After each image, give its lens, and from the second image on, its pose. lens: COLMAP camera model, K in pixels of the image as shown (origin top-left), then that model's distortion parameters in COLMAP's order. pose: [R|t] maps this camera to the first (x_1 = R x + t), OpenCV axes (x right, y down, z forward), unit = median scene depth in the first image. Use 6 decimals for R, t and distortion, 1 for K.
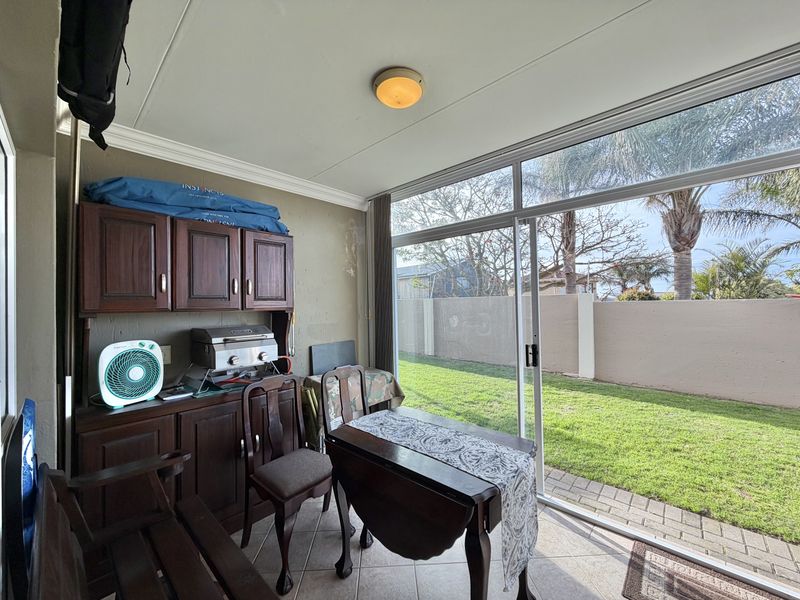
lens RADIAL K [[317.9, 0, 400.0], [0, 317.9, 300.0], [0, 0, 1]] dist [-0.000739, 0.000104]
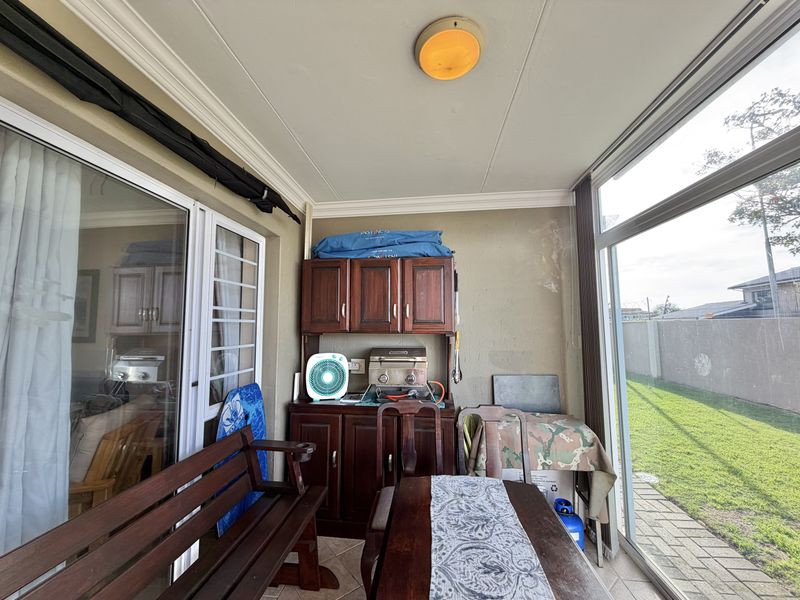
lens RADIAL K [[317.9, 0, 400.0], [0, 317.9, 300.0], [0, 0, 1]] dist [-0.000739, 0.000104]
pose [[0.593389, -0.052247, -0.803218, 0.413229], [0.003645, 0.998055, -0.062228, -0.013298], [0.804907, 0.033998, 0.592426, 0.378981]]
